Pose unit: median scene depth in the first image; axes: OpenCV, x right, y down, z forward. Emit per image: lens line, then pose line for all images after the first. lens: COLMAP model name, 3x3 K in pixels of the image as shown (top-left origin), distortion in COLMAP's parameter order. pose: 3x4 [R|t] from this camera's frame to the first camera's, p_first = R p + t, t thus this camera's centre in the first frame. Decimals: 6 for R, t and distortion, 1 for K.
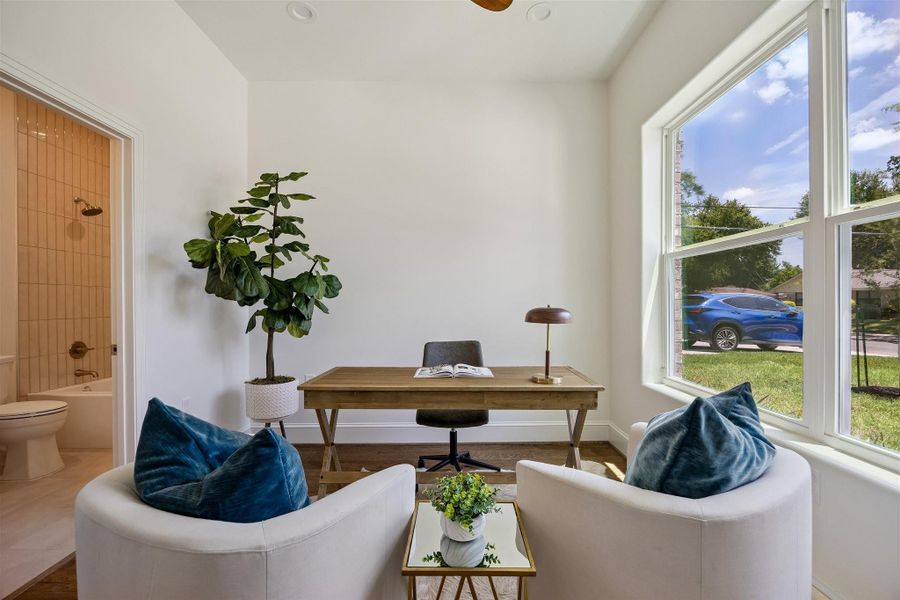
lens RADIAL K [[374.9, 0, 467.3], [0, 374.9, 301.6], [0, 0, 1]] dist [0.000558, 0.000083]
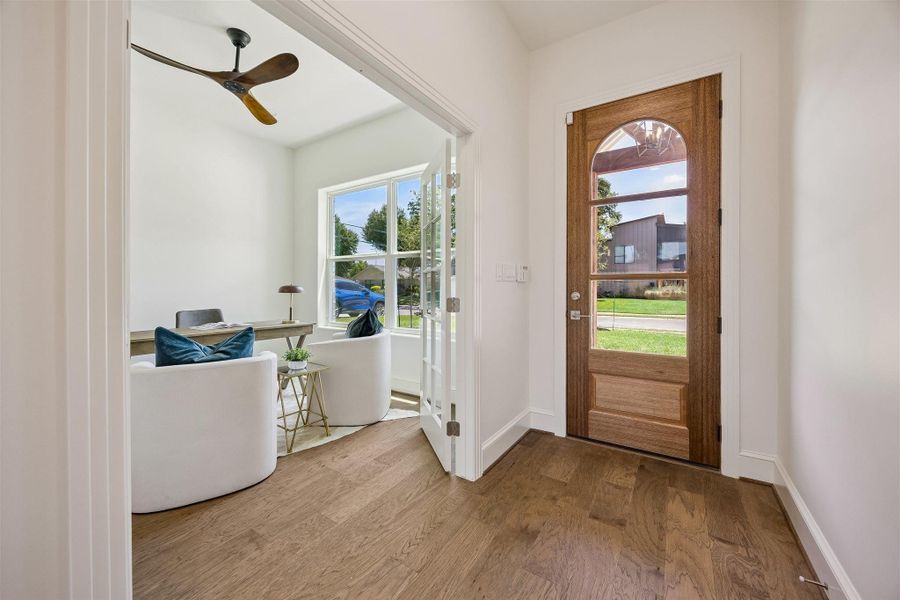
lens RADIAL K [[358.6, 0, 436.9], [0, 358.6, 286.3], [0, 0, 1]] dist [0.000624, 0.000032]
pose [[0.603038, 0.004127, 0.797702, -0.802337], [-0.004585, 0.999988, -0.001708, 0.020092], [-0.797699, -0.002628, 0.603050, -0.734693]]
